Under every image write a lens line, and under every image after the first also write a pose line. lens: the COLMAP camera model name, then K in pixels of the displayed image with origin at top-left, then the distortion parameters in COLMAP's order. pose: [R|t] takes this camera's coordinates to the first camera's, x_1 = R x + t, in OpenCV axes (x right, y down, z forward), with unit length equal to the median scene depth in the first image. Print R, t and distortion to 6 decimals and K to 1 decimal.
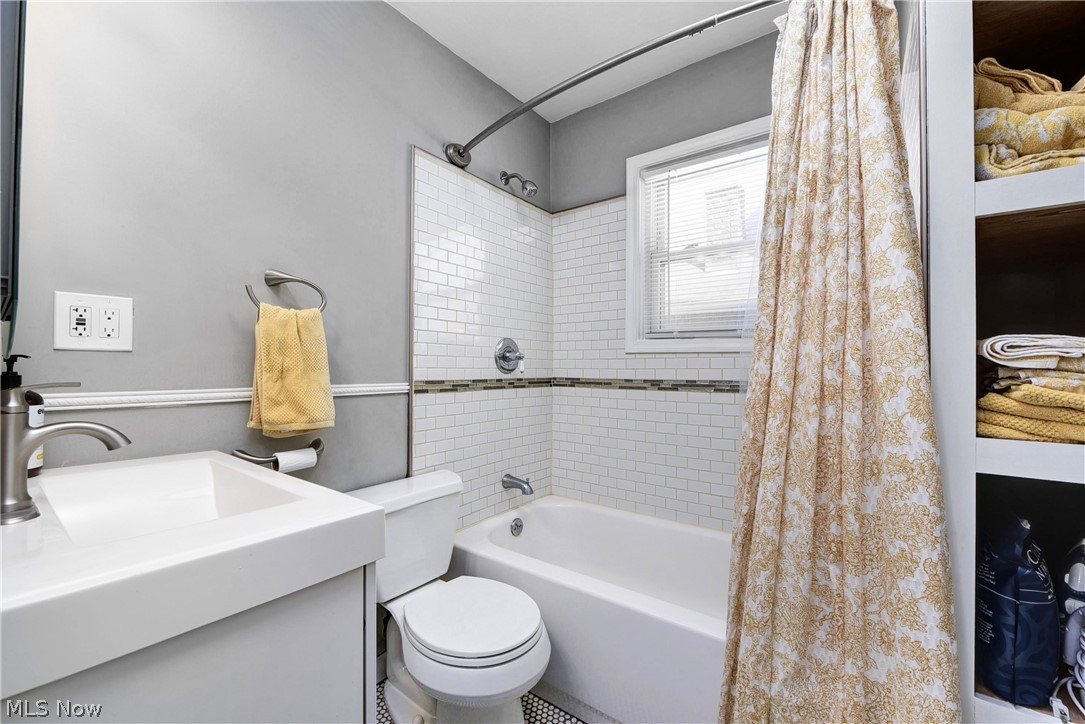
lens RADIAL K [[433.7, 0, 546.3], [0, 433.7, 362.1], [0, 0, 1]] dist [-0.005809, -0.000521]
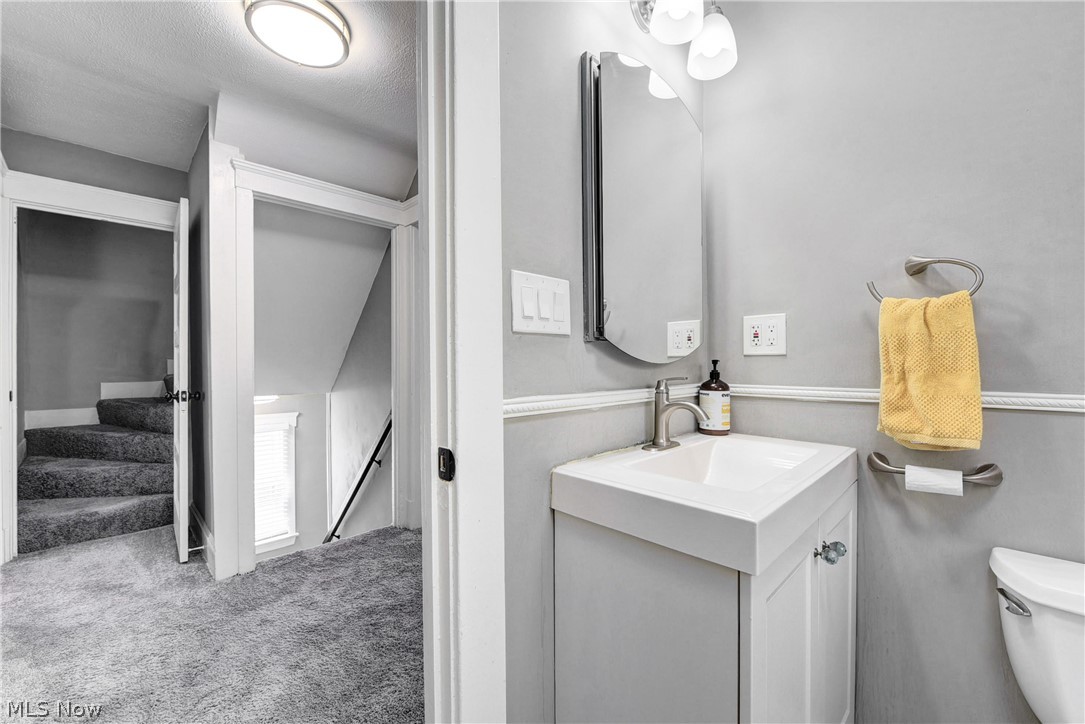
lens RADIAL K [[433.7, 0, 546.3], [0, 433.7, 362.1], [0, 0, 1]] dist [-0.005809, -0.000521]
pose [[-0.147329, -0.008551, -0.989051, 0.362334], [0.012070, 0.999873, -0.010443, 0.001390], [0.989014, -0.013477, -0.147207, 0.423411]]
